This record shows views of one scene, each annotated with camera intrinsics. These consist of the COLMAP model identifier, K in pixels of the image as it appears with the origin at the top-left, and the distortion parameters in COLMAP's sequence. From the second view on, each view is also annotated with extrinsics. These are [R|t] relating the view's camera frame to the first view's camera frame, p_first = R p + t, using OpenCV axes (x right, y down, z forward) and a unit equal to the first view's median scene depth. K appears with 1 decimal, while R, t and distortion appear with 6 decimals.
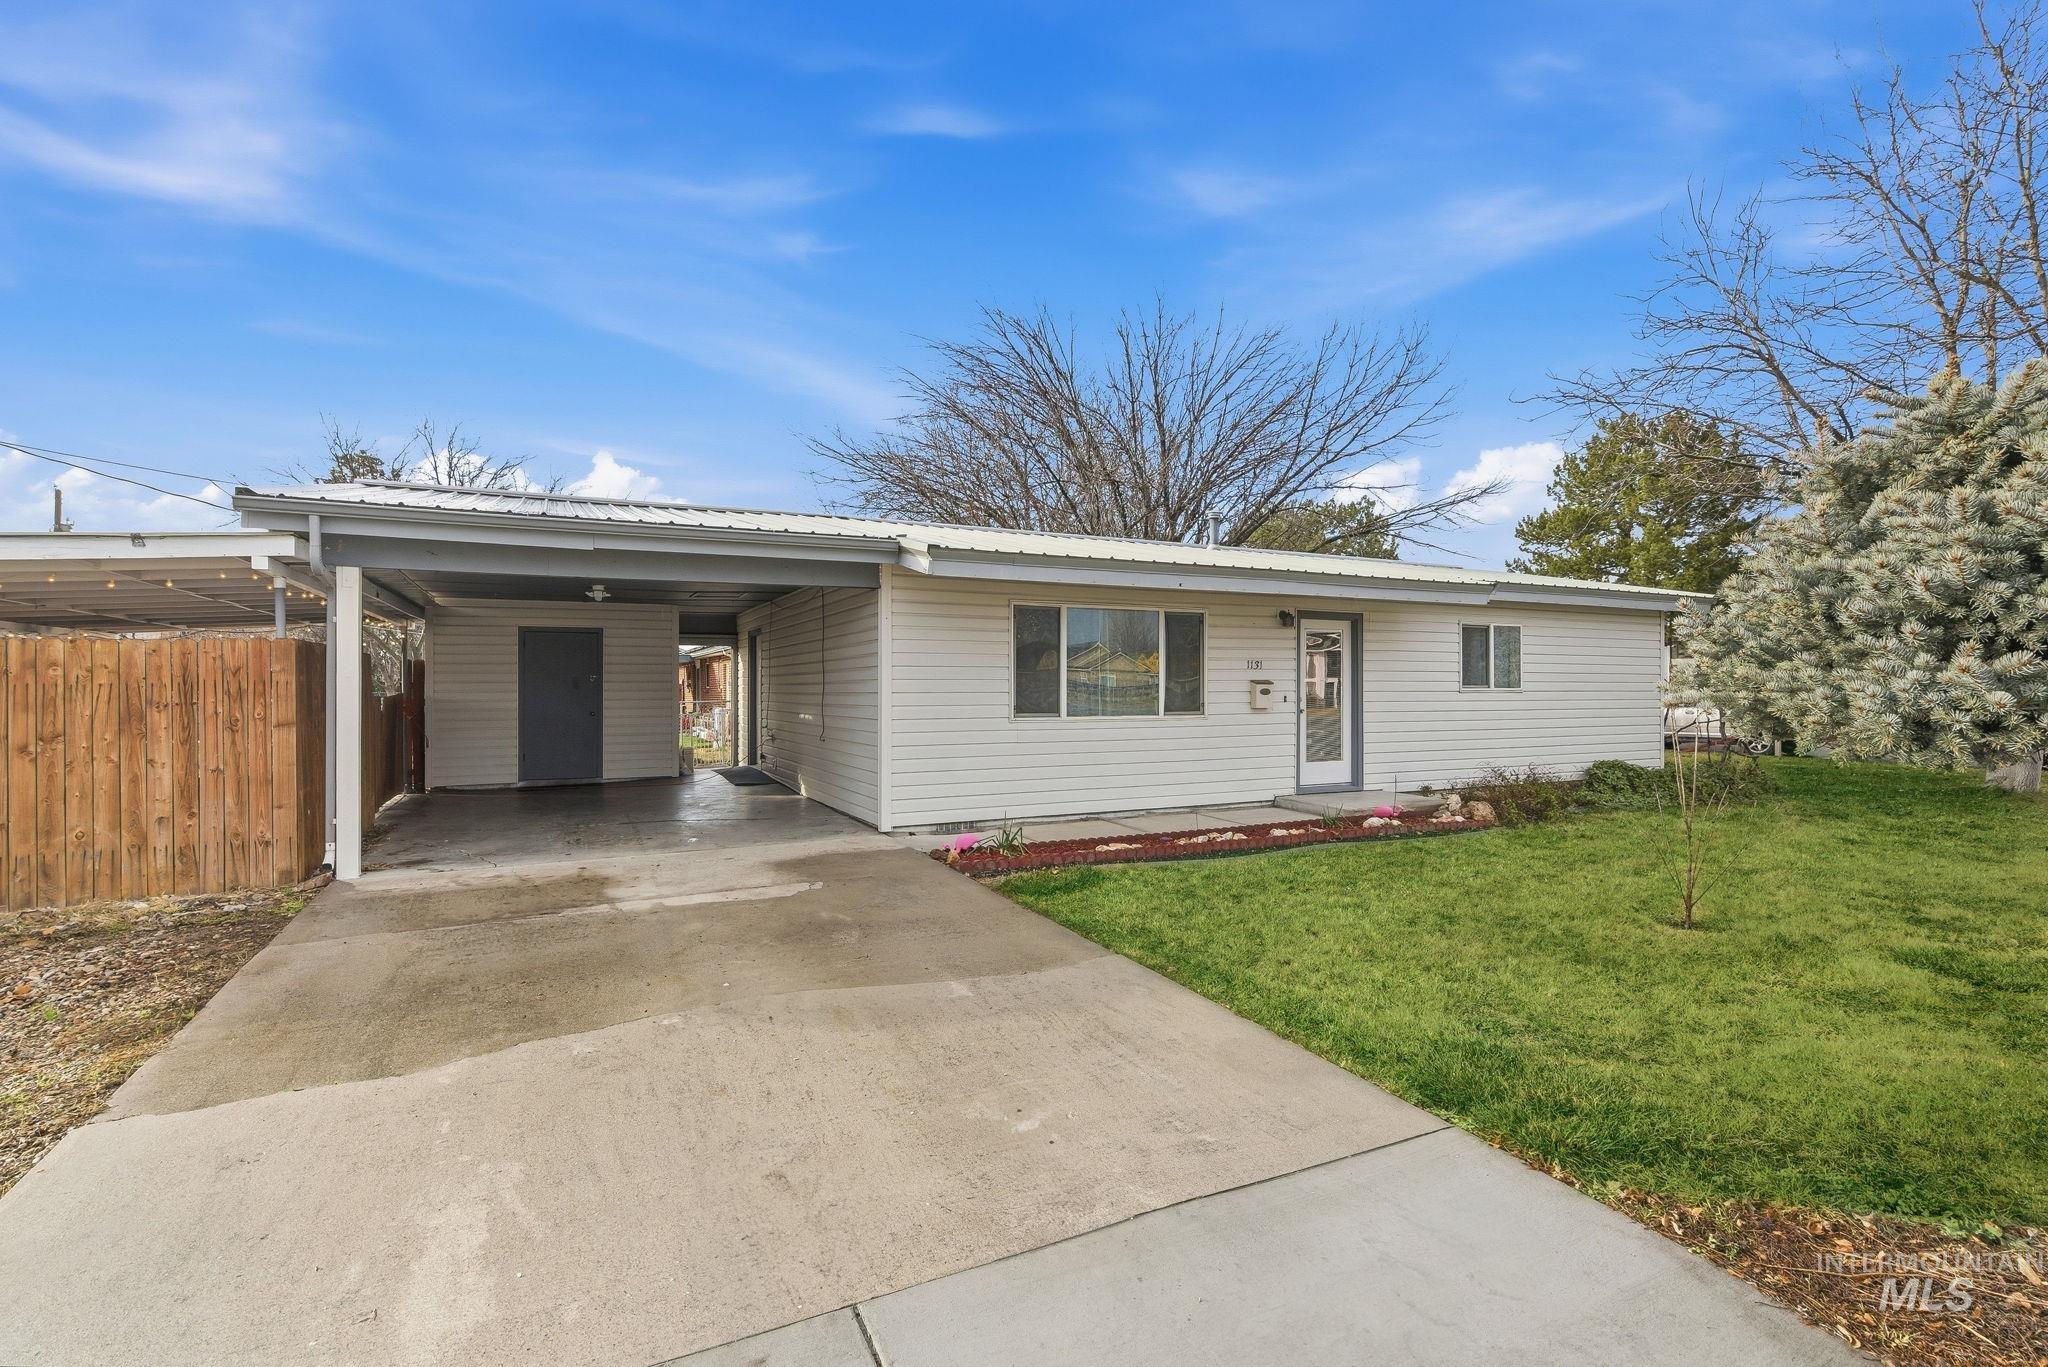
lens RADIAL K [[937.5, 0, 1013.3], [0, 937.5, 693.2], [0, 0, 1]] dist [0.011349, -0.003459]
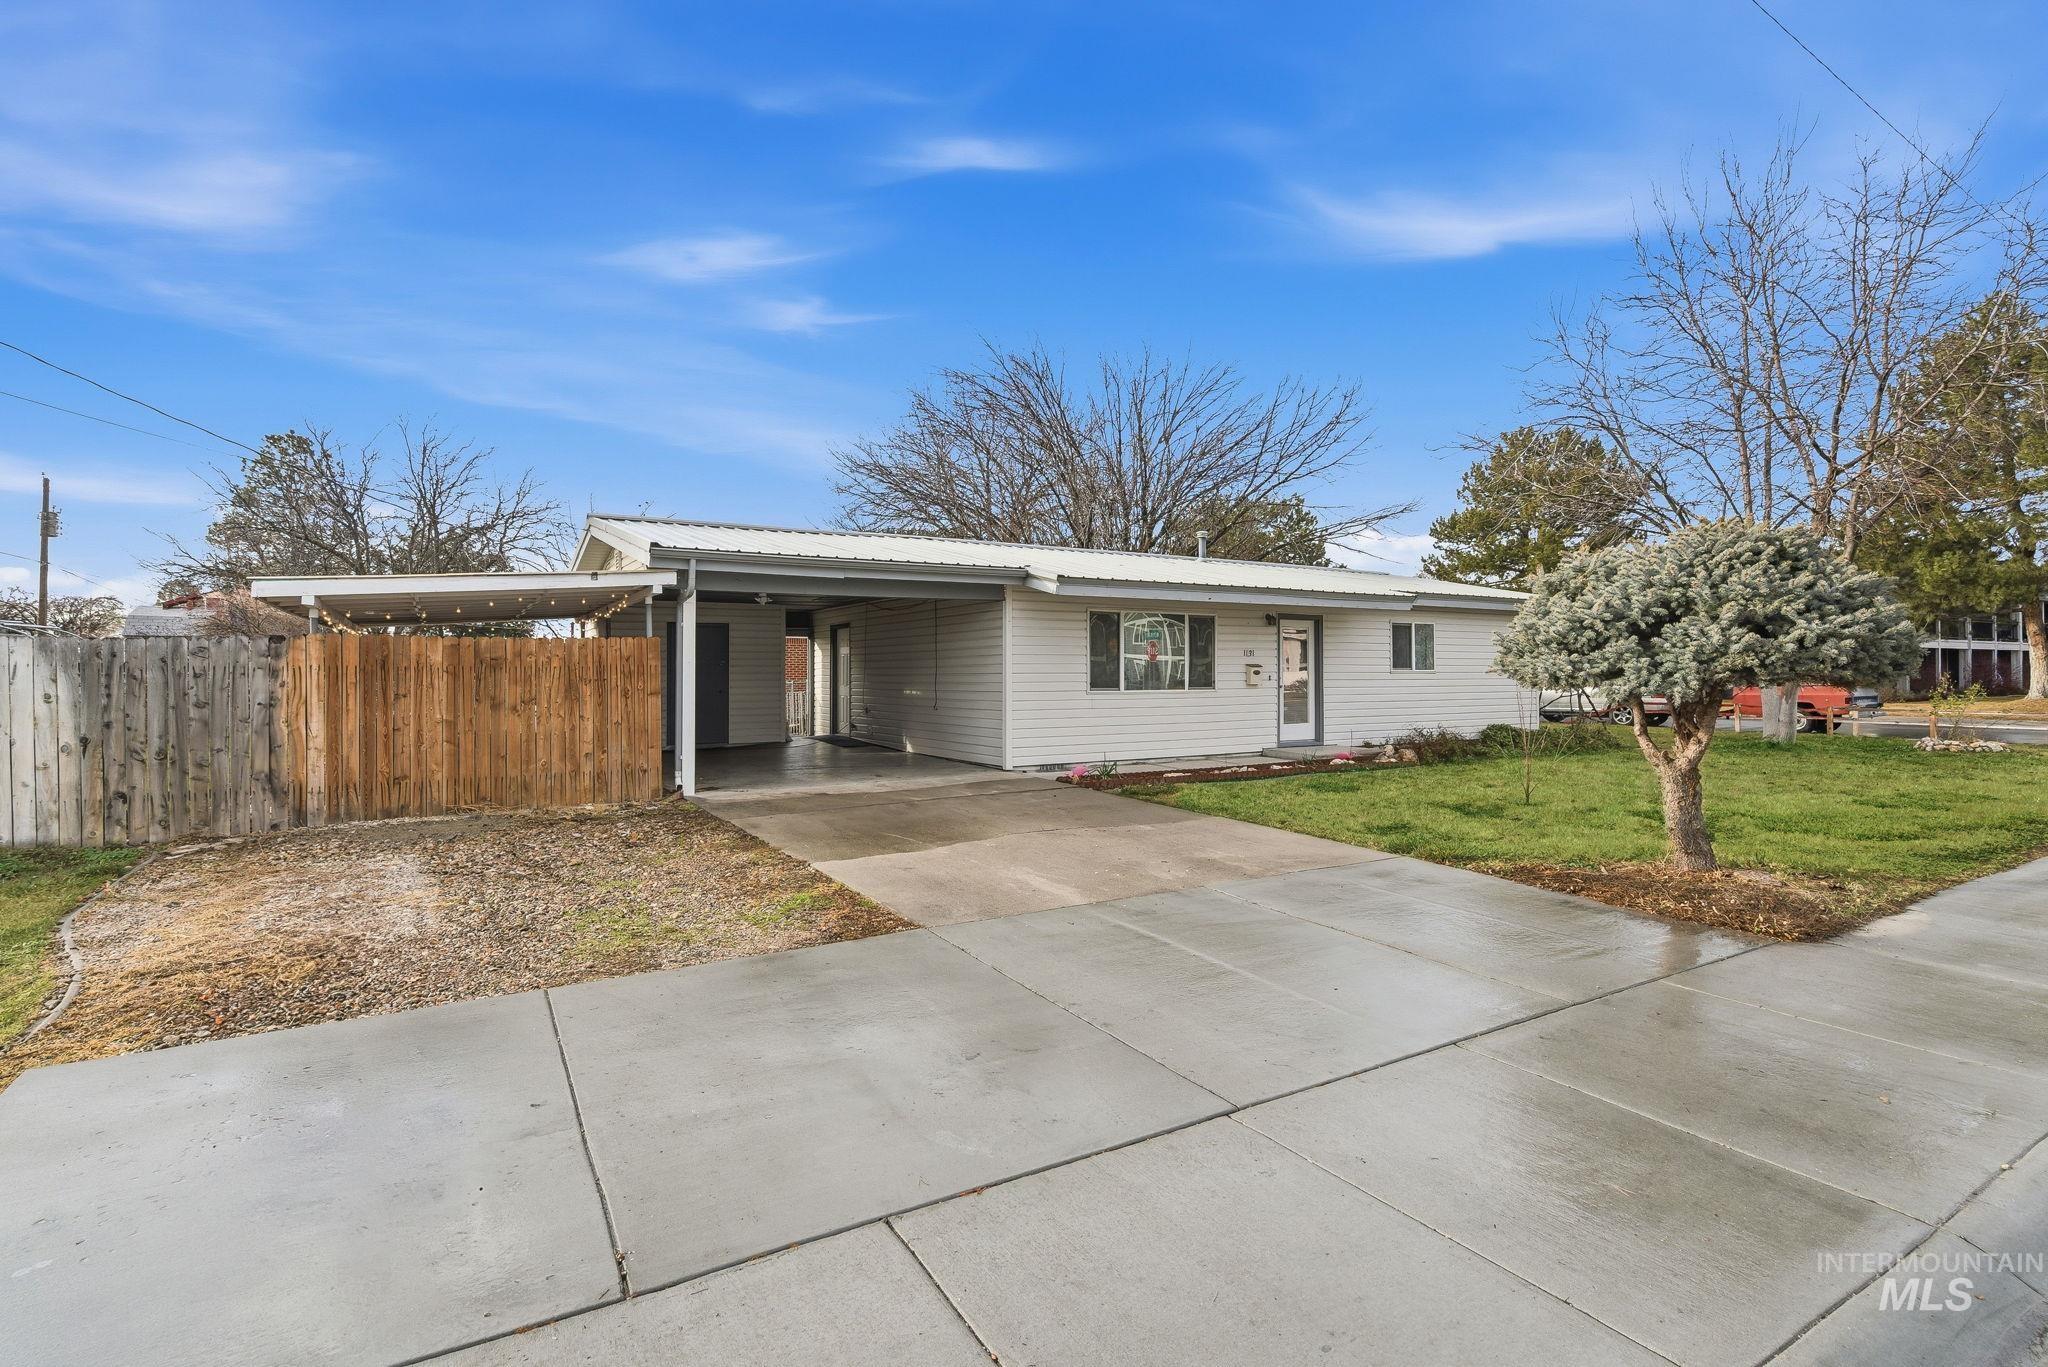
lens RADIAL K [[937.5, 0, 1022.0], [0, 937.5, 669.0], [0, 0, 1]] dist [0.011349, -0.003459]
pose [[0.996818, -0.001251, 0.079697, -0.192553], [0.002046, 0.999949, -0.009893, 0.006399], [-0.079681, 0.010025, 0.996770, -0.362520]]
